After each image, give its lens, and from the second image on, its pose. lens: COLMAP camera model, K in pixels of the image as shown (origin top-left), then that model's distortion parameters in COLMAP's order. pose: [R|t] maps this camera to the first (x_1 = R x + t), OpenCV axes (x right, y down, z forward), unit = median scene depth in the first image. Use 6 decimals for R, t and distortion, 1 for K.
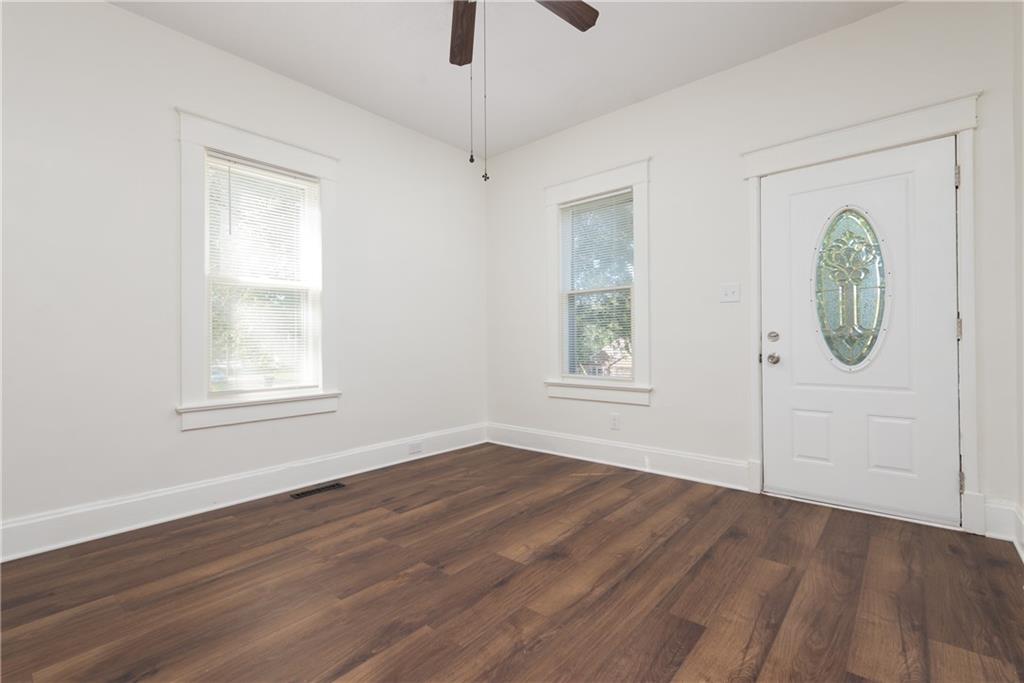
lens RADIAL K [[459.8, 0, 515.7], [0, 459.8, 340.4], [0, 0, 1]] dist [0.015064, -0.002923]
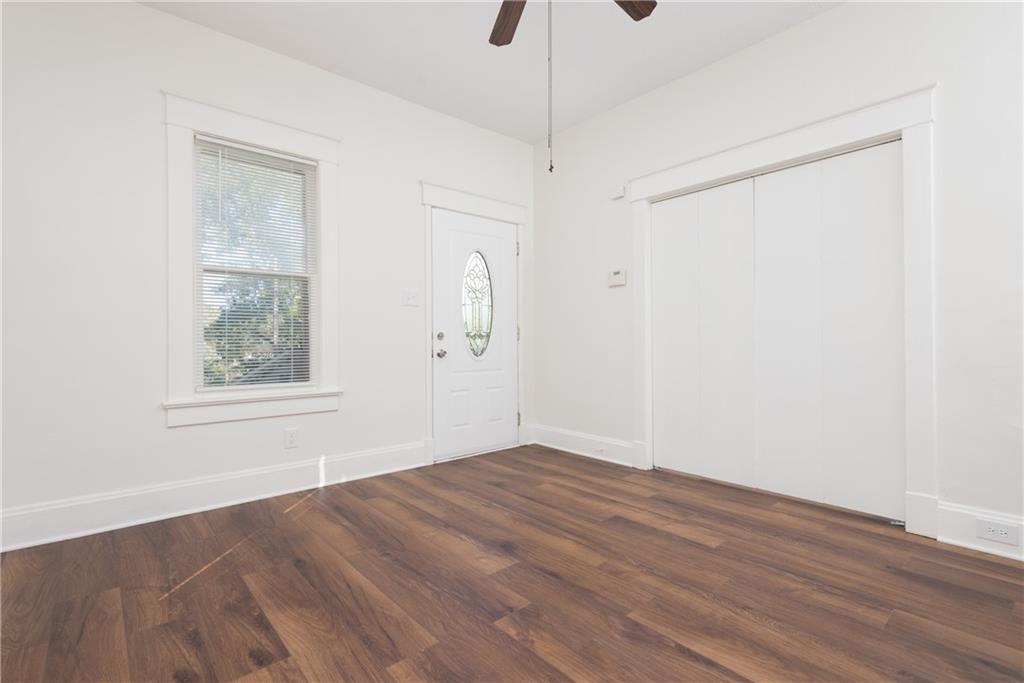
lens RADIAL K [[477.2, 0, 513.9], [0, 477.2, 341.5], [0, 0, 1]] dist [0.008125, -0.001693]
pose [[0.144803, 0.006461, 0.989439, -0.832044], [0.000878, 0.999977, -0.006658, 0.016519], [-0.989460, 0.001833, 0.144794, 0.717869]]
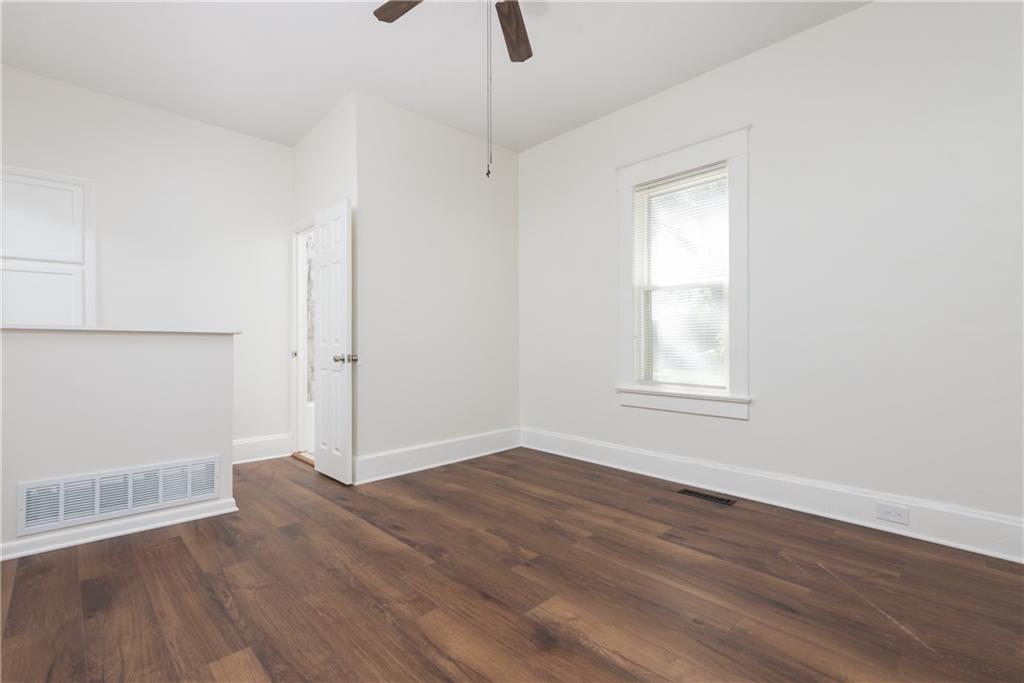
lens RADIAL K [[459.8, 0, 512.8], [0, 459.8, 339.4], [0, 0, 1]] dist [0.015064, -0.002923]
pose [[-0.092581, 0.006498, -0.995684, 0.697114], [0.003697, 0.999974, 0.006182, -0.006222], [0.995698, -0.003108, -0.092602, 0.878209]]
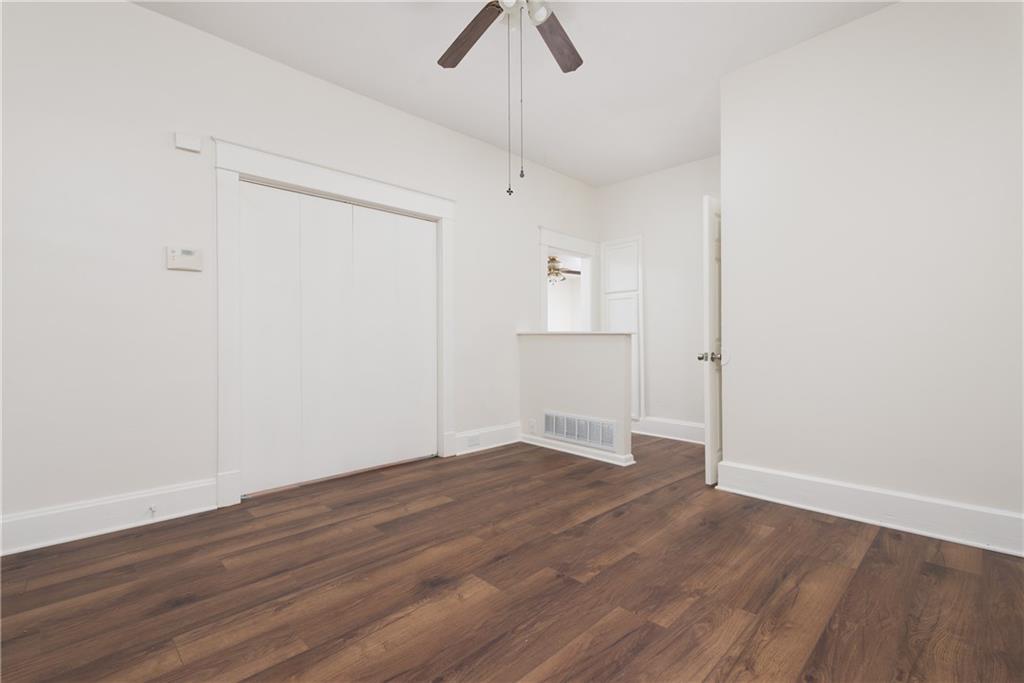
lens RADIAL K [[459.8, 0, 516.4], [0, 459.8, 340.6], [0, 0, 1]] dist [0.015064, -0.002923]
pose [[-0.996697, 0.013280, 0.080118, -0.127595], [0.013092, 0.999910, -0.002868, 0.005510], [-0.080149, -0.001810, -0.996781, 1.617133]]
